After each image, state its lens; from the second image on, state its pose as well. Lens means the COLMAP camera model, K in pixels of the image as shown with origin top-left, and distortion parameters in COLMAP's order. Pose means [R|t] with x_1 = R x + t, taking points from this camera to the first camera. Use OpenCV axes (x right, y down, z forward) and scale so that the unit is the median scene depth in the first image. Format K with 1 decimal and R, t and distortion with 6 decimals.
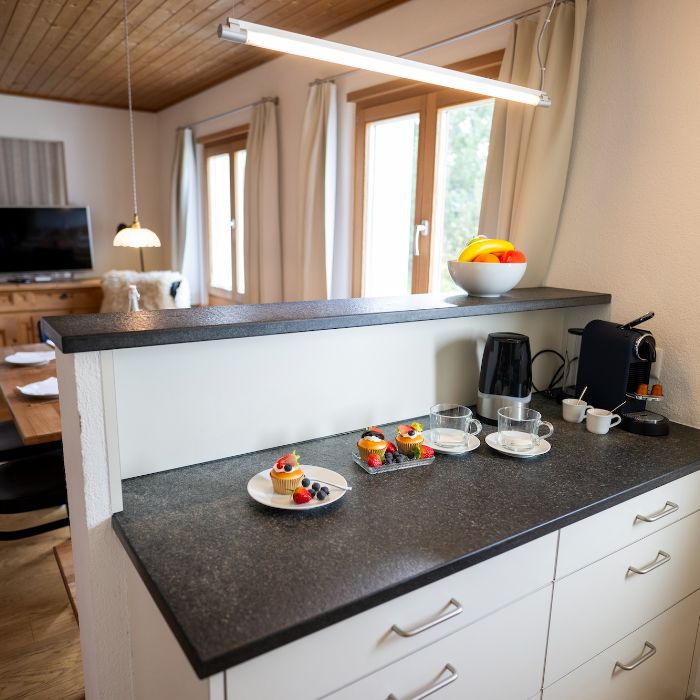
lens RADIAL K [[594.8, 0, 358.6], [0, 594.8, 348.8], [0, 0, 1]] dist [-0.002704, 0.011297]
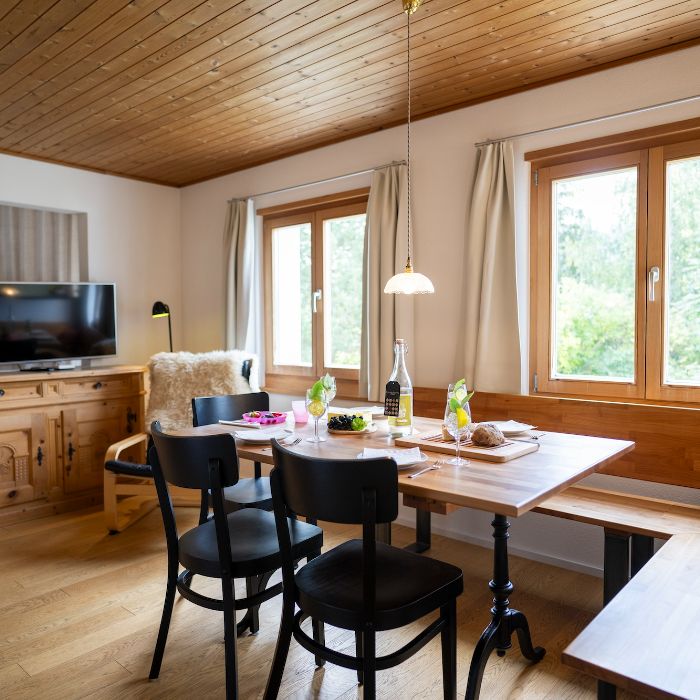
lens RADIAL K [[594.8, 0, 358.6], [0, 594.8, 348.8], [0, 0, 1]] dist [-0.002704, 0.011297]
pose [[0.970574, -0.036993, 0.237946, -0.345011], [0.075688, 0.984916, -0.155603, 0.021335], [-0.228600, 0.169033, 0.958733, 0.096699]]
